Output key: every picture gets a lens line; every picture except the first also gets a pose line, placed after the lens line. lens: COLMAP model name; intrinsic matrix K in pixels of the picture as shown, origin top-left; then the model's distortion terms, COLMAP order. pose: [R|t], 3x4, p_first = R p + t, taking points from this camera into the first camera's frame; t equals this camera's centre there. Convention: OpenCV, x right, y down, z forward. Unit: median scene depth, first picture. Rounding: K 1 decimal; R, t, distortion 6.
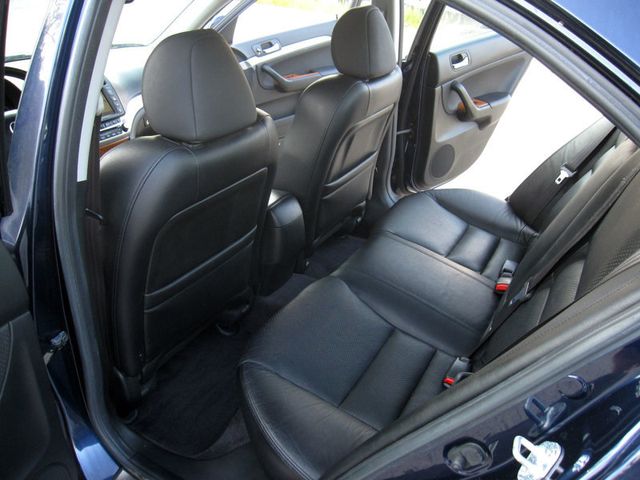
lens RADIAL K [[532.2, 0, 320.0], [0, 532.2, 240.0], [0, 0, 1]] dist [-0.068143, 0.045369]
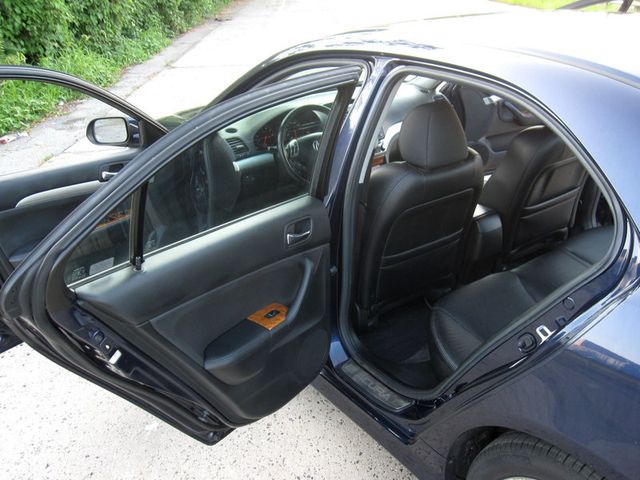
lens RADIAL K [[616.0, 0, 320.0], [0, 616.0, 240.0], [0, 0, 1]] dist [-0.105124, 0.072463]
pose [[0.903617, 0.141225, -0.404391, 0.202404], [-0.159641, 0.987102, -0.011995, 0.083653], [0.397481, 0.075396, 0.914508, -0.643215]]
